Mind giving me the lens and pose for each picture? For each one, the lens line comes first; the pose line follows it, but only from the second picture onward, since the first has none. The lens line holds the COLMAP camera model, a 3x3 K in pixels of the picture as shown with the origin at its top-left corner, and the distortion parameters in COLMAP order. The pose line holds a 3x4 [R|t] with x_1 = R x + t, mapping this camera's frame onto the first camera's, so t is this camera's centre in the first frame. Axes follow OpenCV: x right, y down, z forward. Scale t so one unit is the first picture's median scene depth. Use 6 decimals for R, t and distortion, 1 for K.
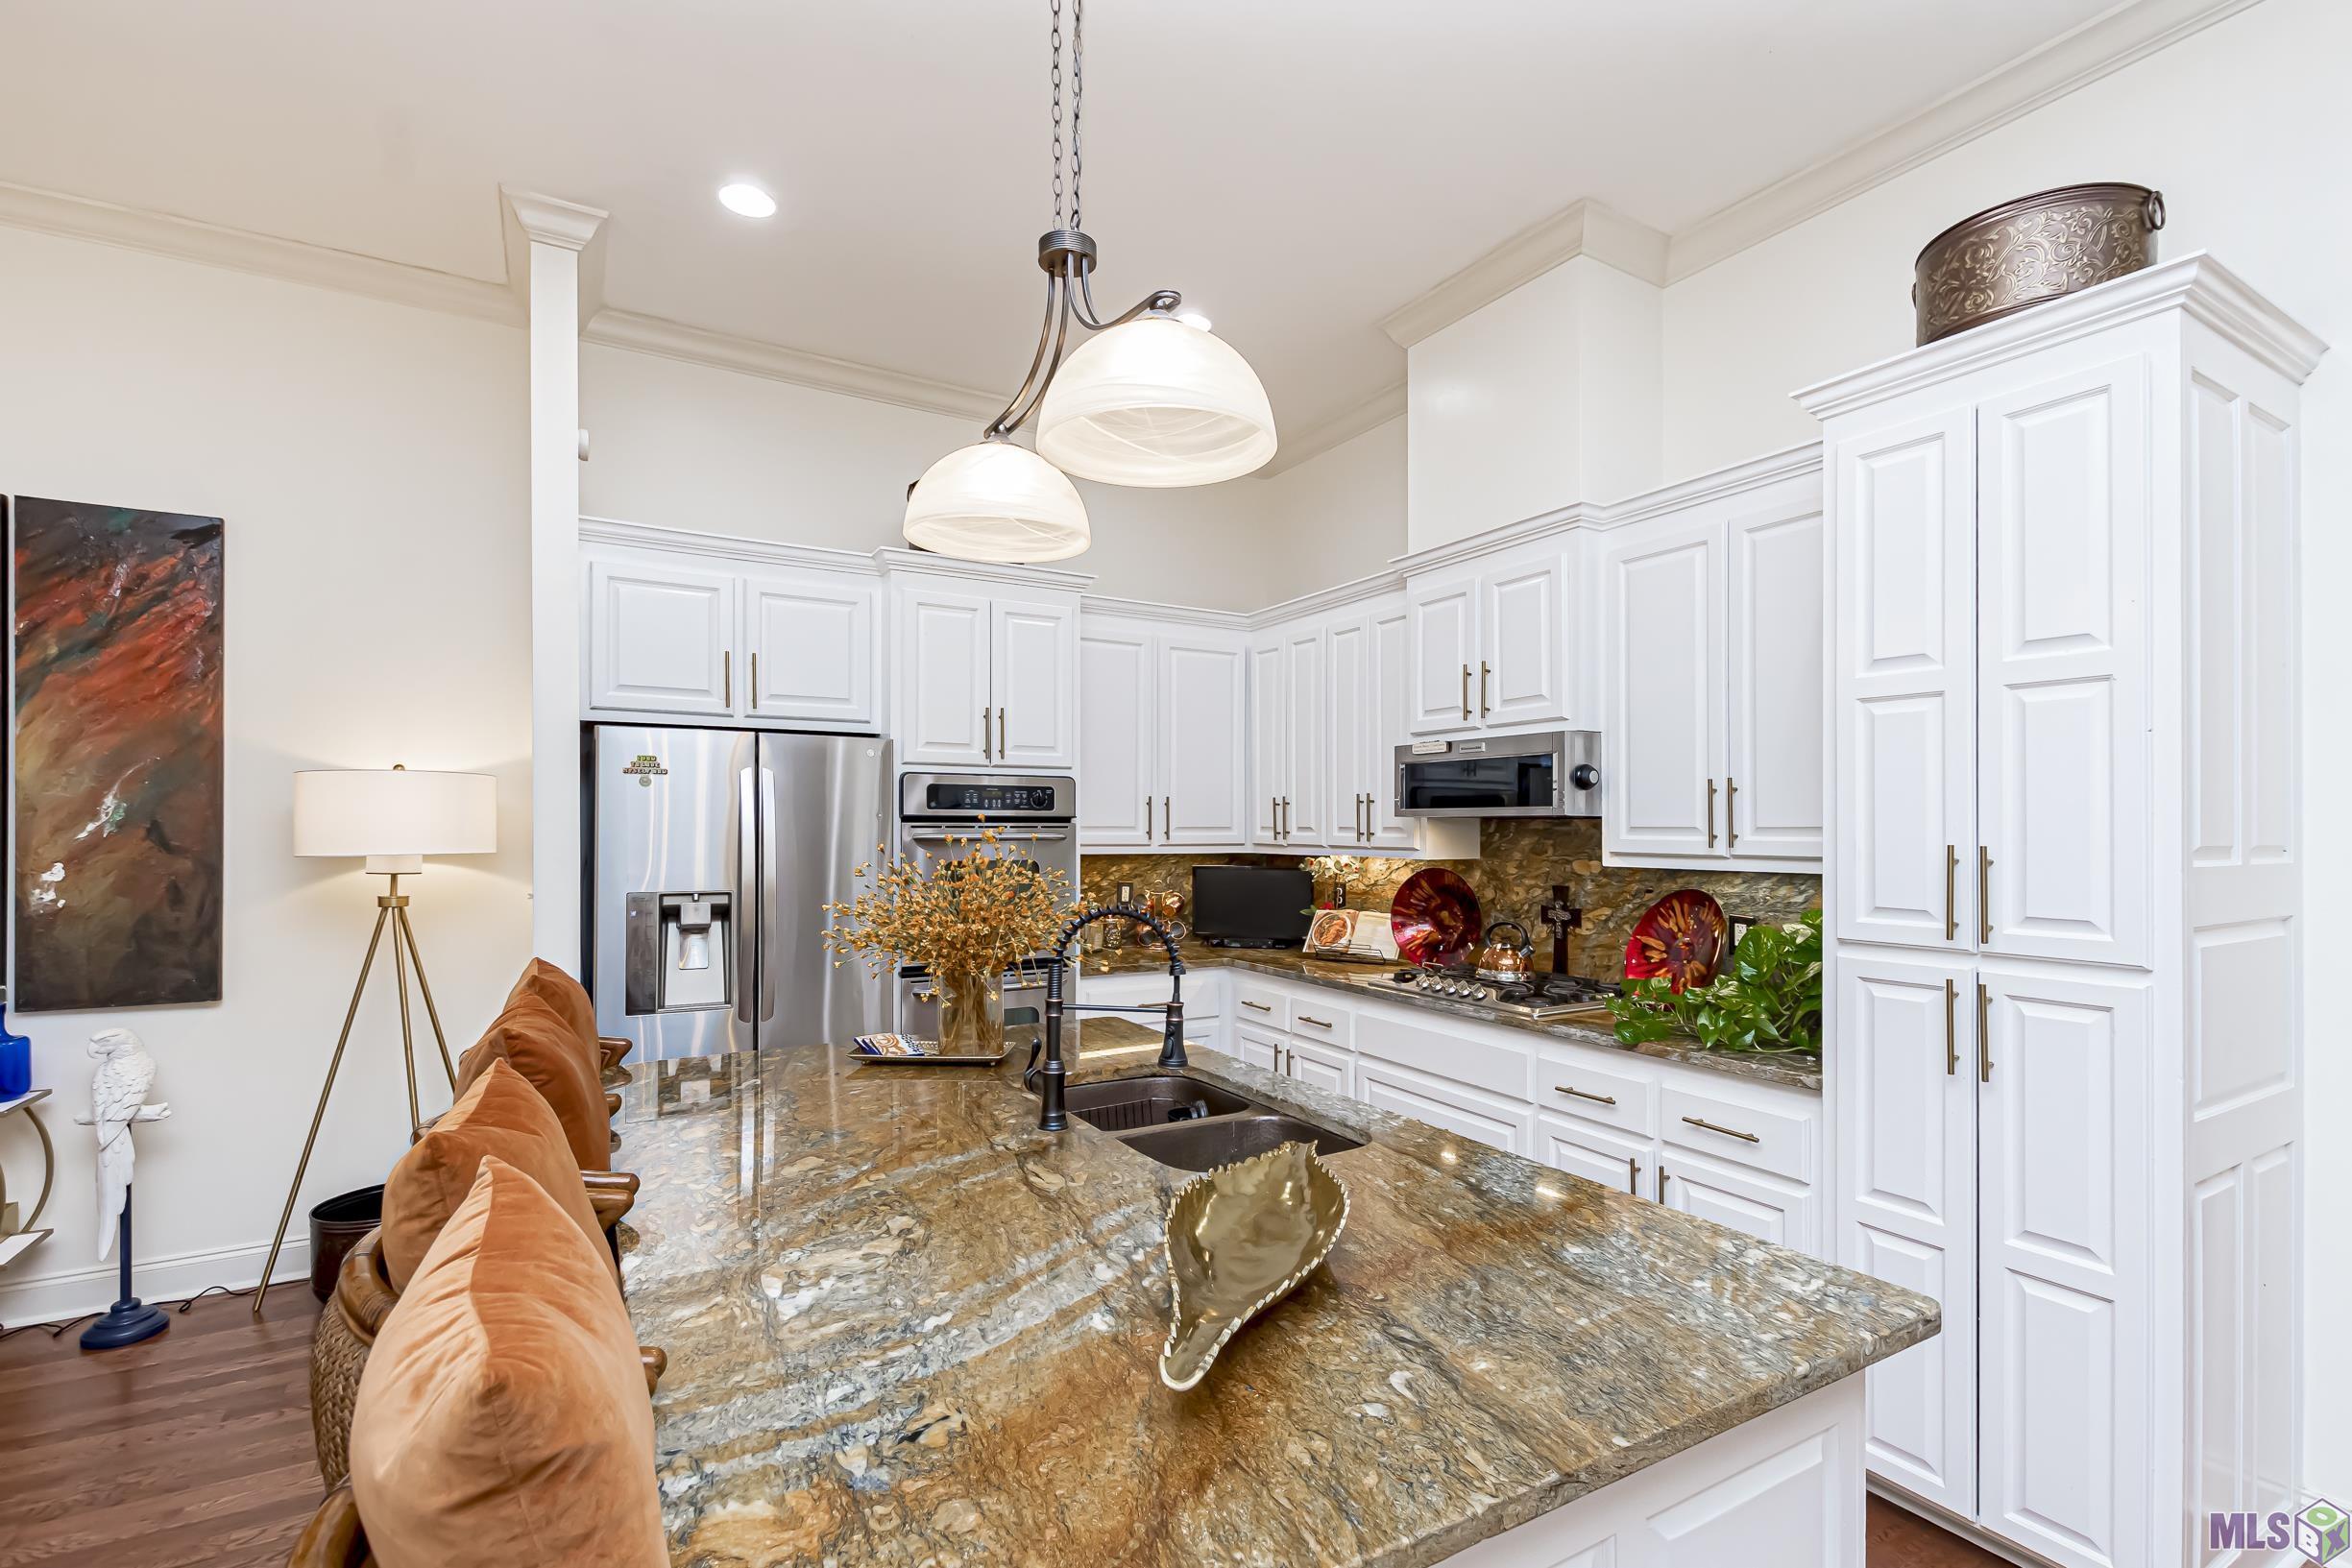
lens RADIAL K [[1049.3, 0, 1170.2], [0, 1049.3, 818.5], [0, 0, 1]] dist [-0.001689, -0.000244]
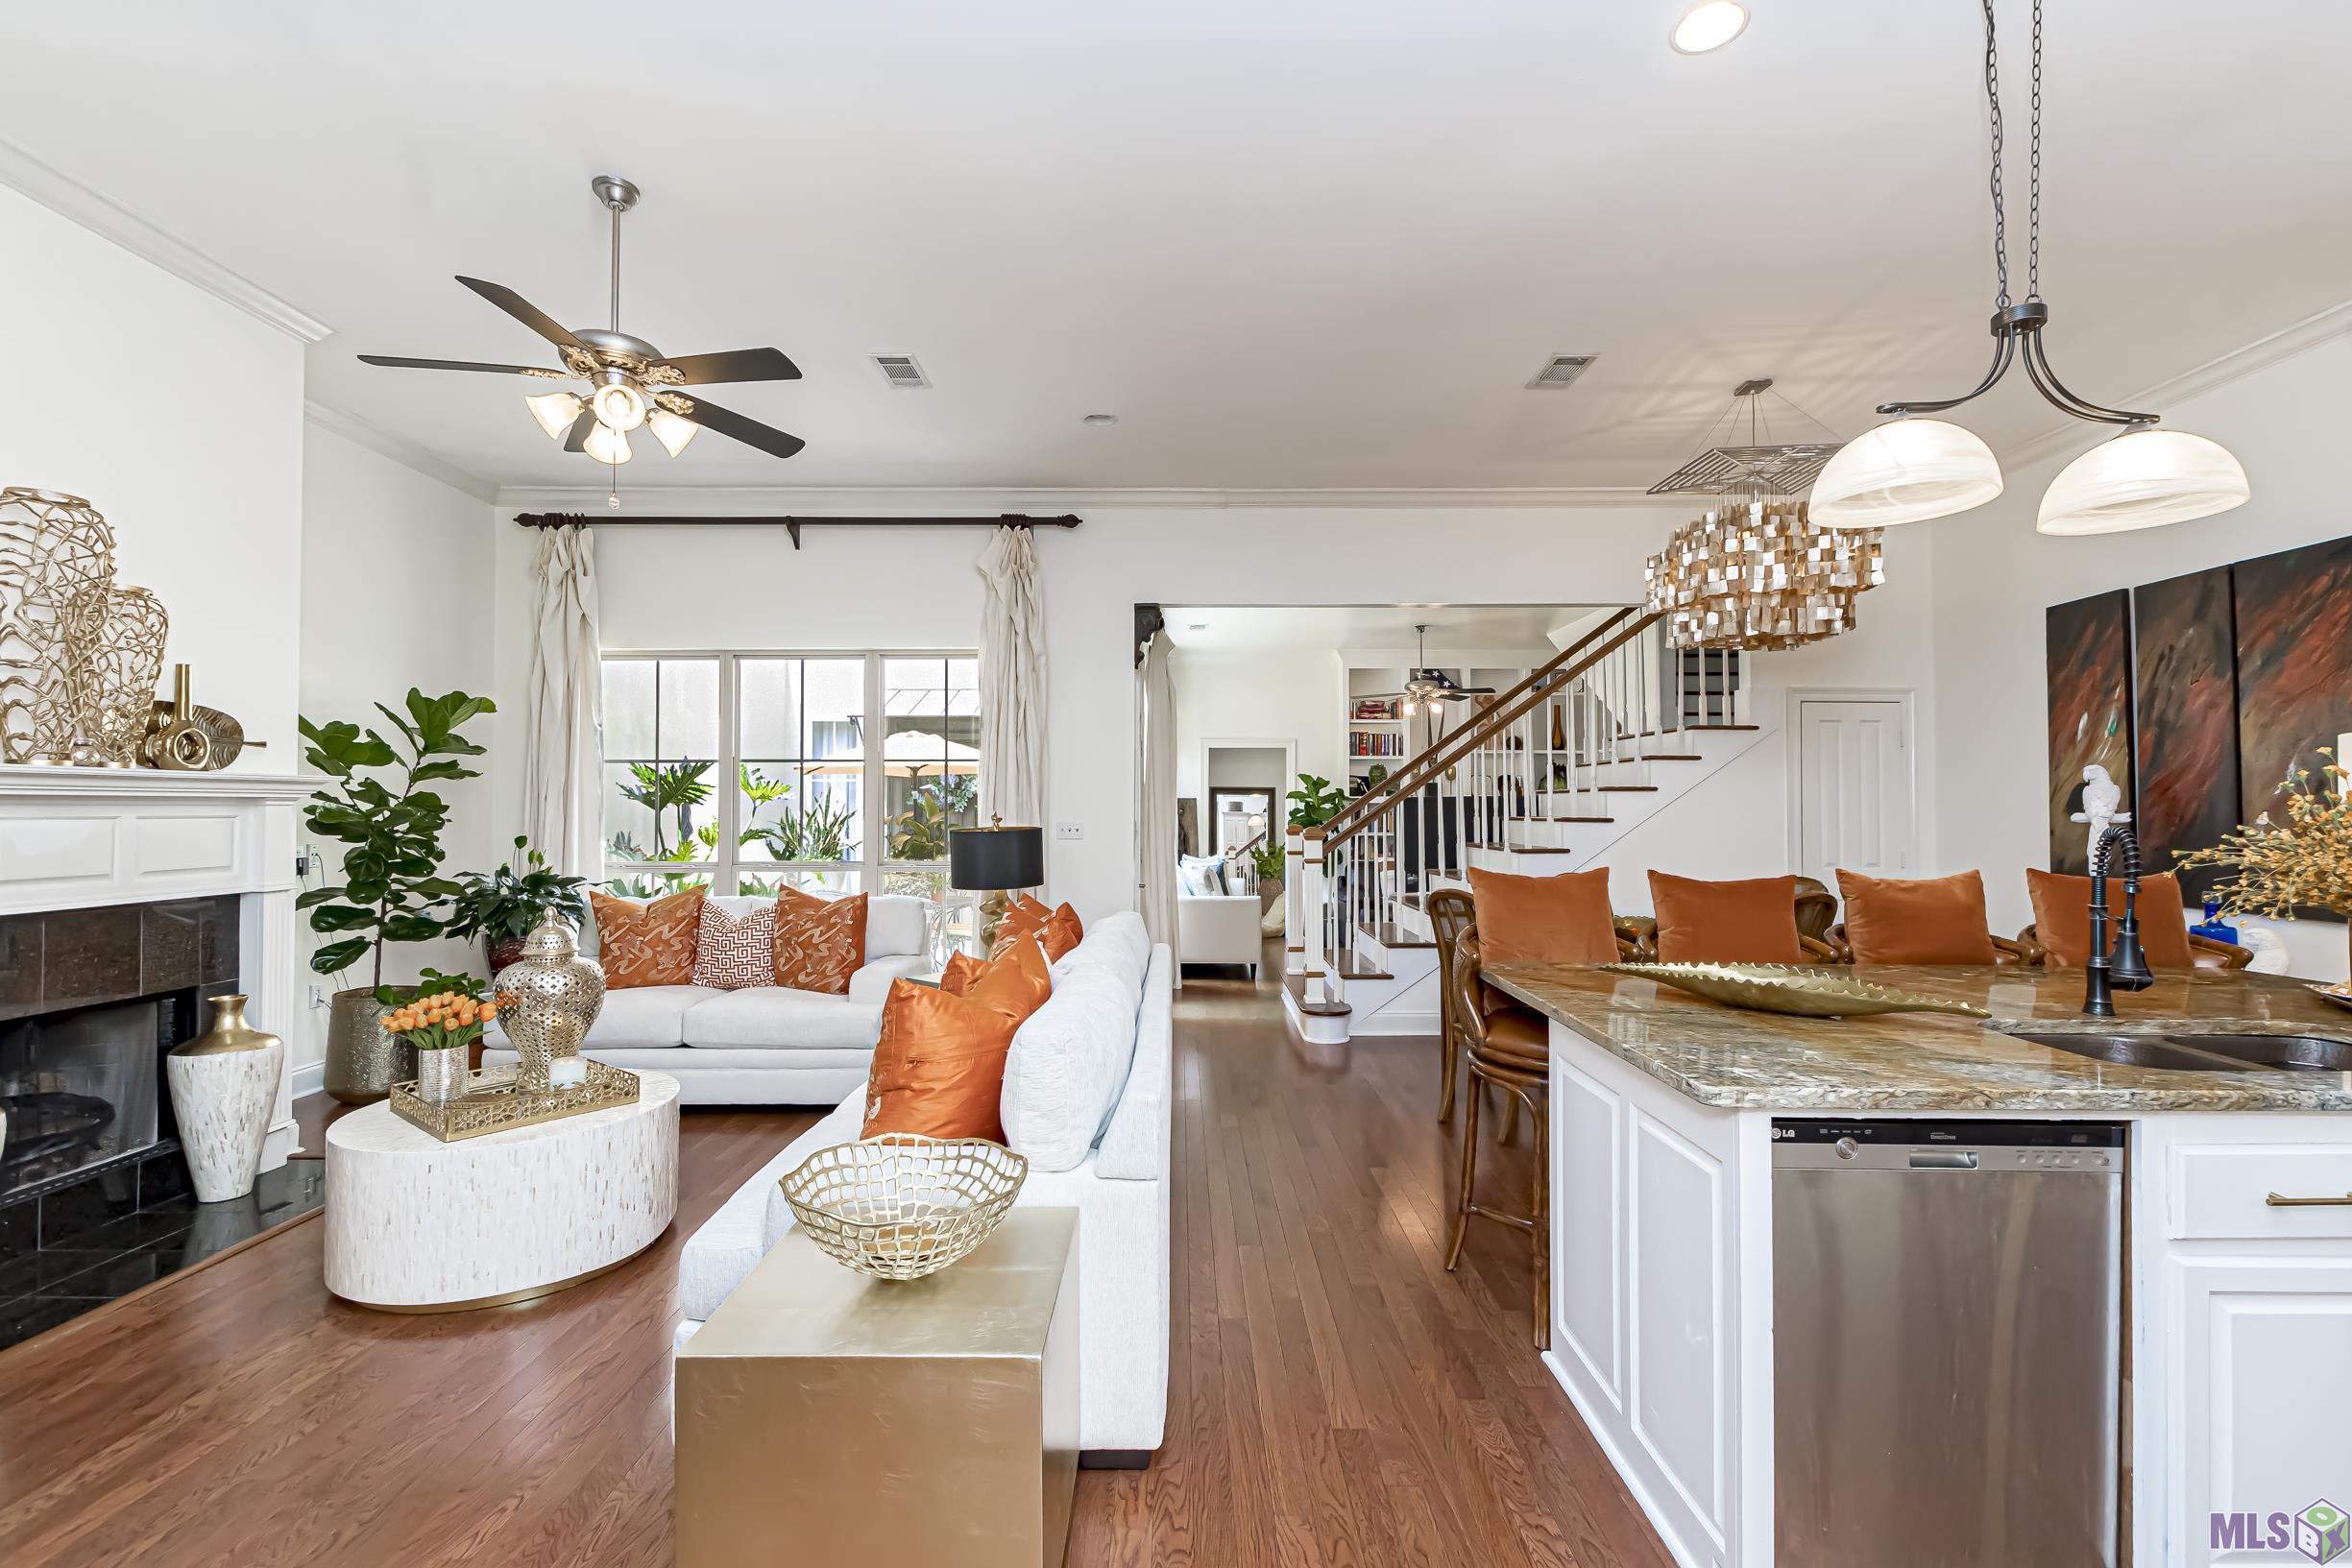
lens RADIAL K [[1029.1, 0, 1183.2], [0, 1029.1, 792.3], [0, 0, 1]] dist [0.000396, -0.000507]
pose [[-0.505322, -0.014866, -0.862803, 0.754854], [0.005785, 0.999771, -0.020614, 0.031052], [0.862911, -0.015408, -0.505120, 0.377539]]
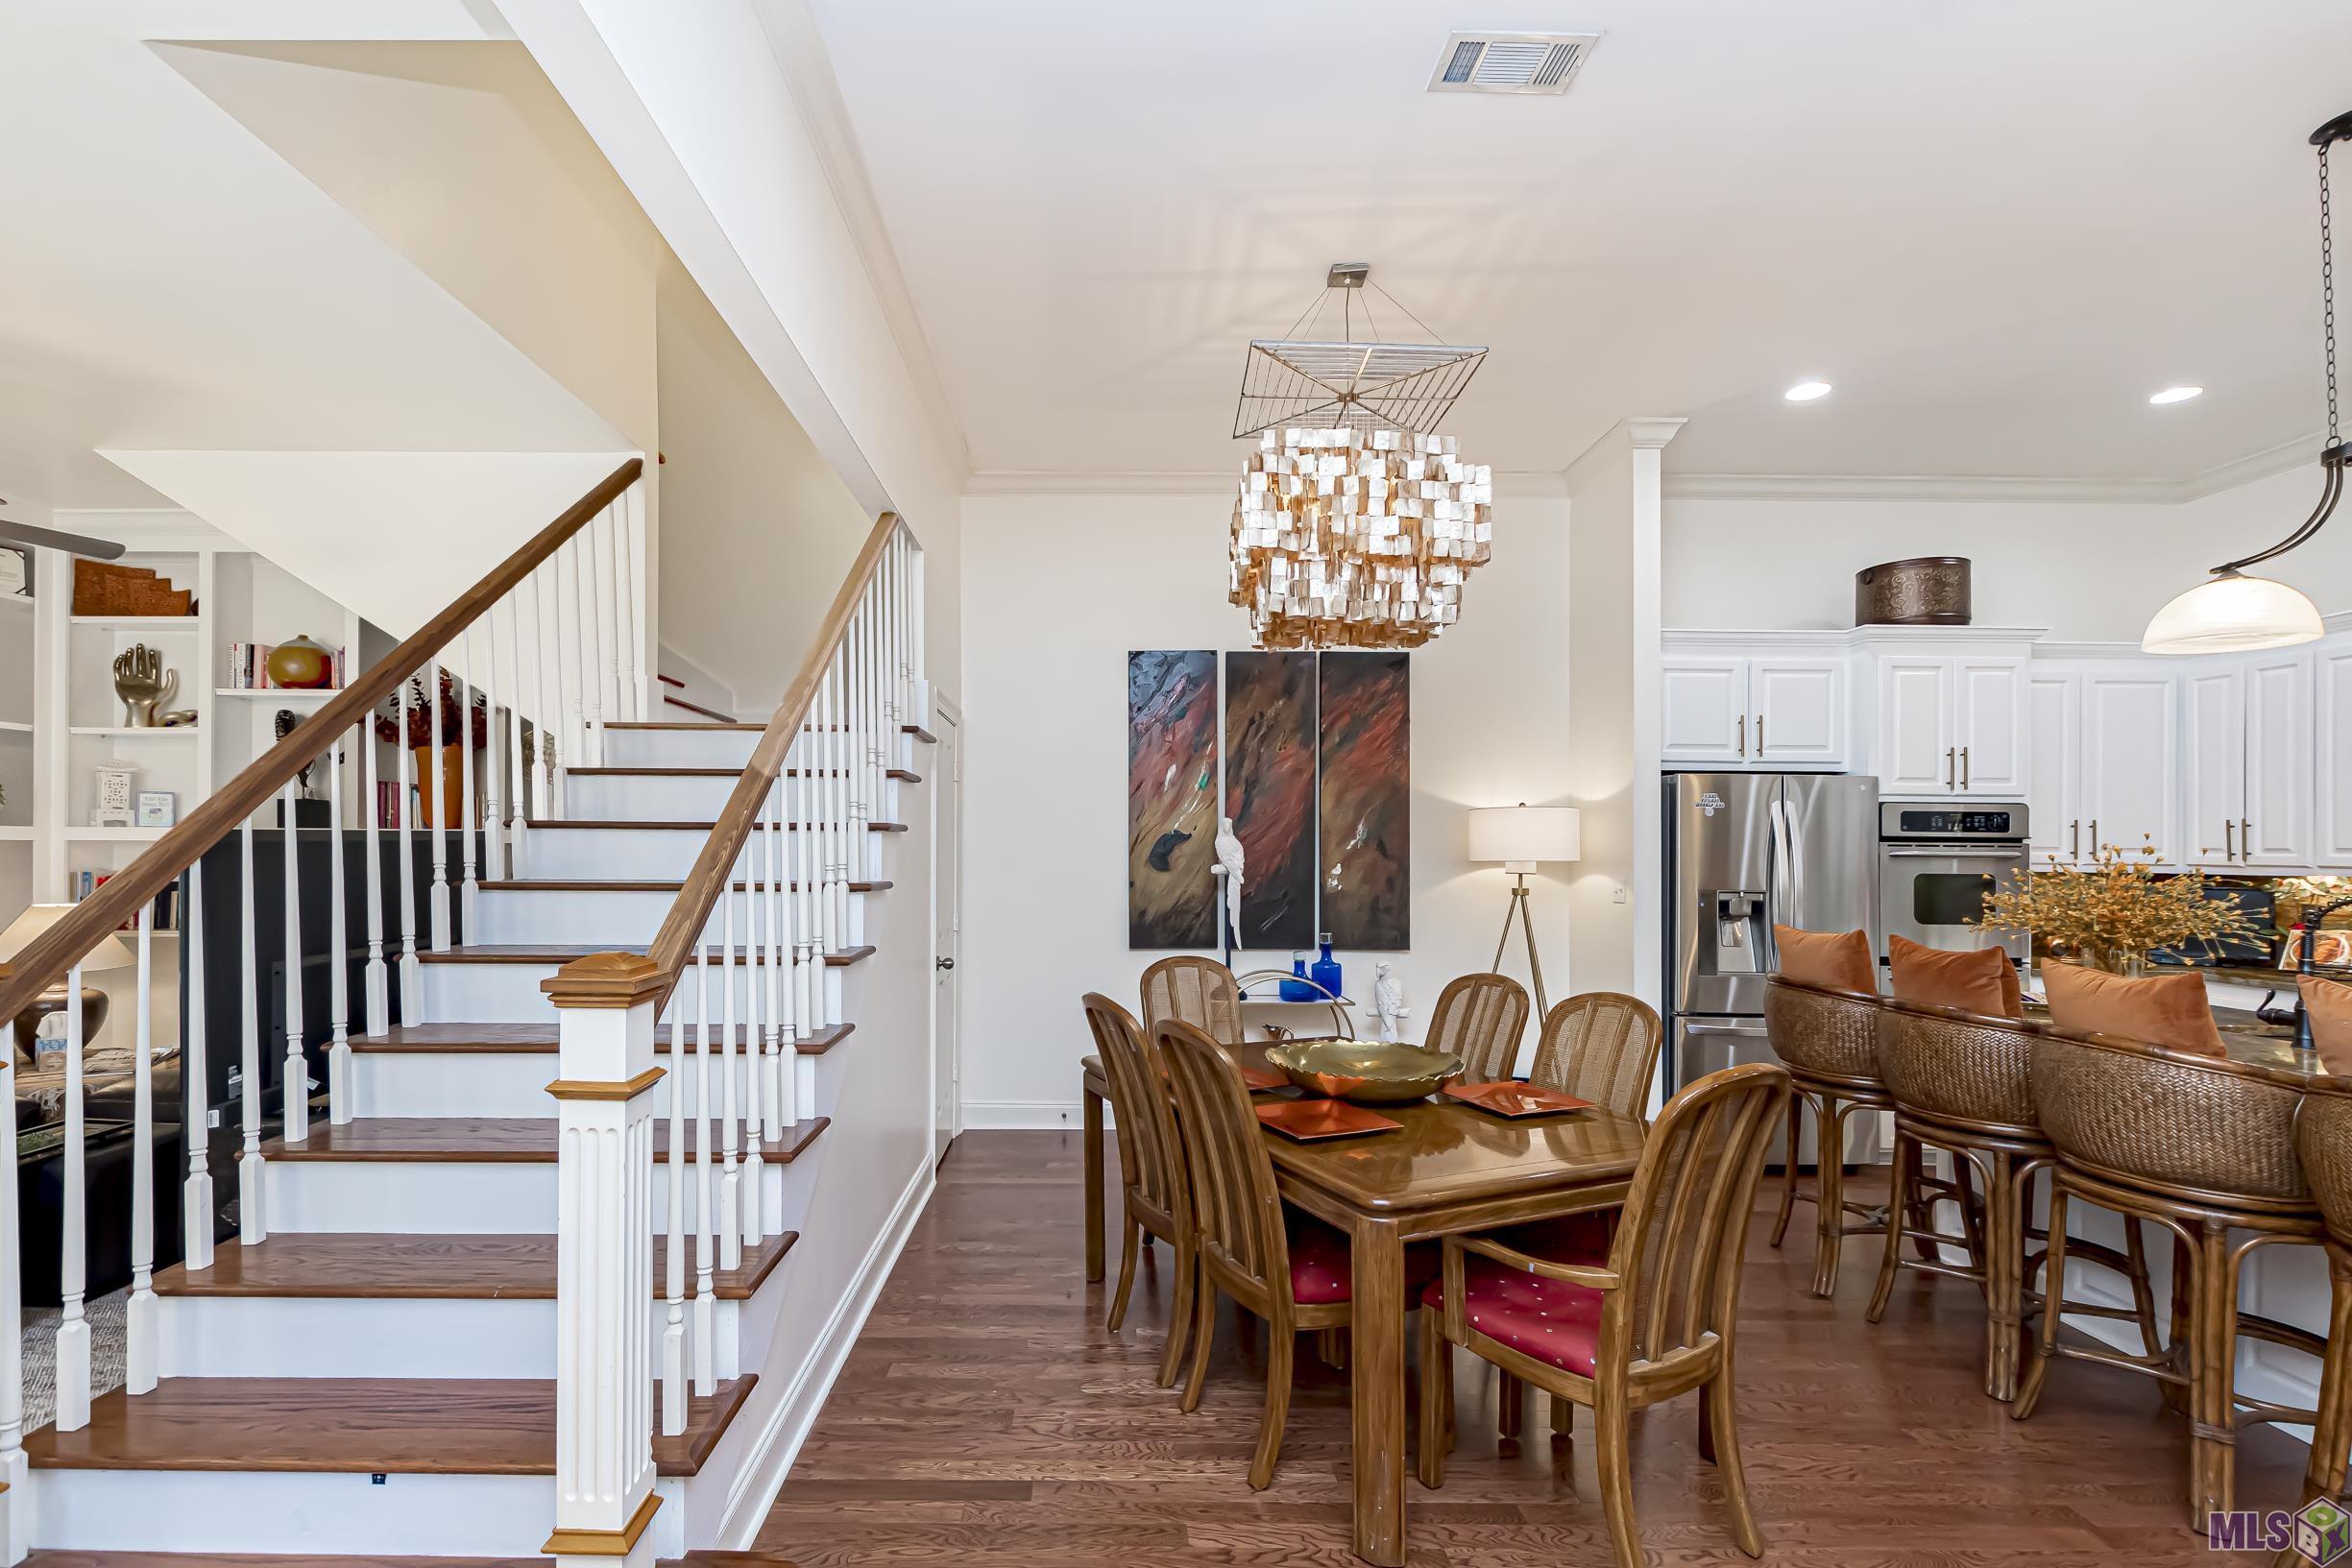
lens RADIAL K [[1077.8, 0, 1114.1], [0, 1077.8, 844.3], [0, 0, 1]] dist [-0.002732, -0.001074]
pose [[0.866549, 0.004130, -0.499075, -0.429806], [-0.002740, 0.999990, 0.003518, 0.004977], [0.499085, -0.001681, 0.866552, -0.610430]]
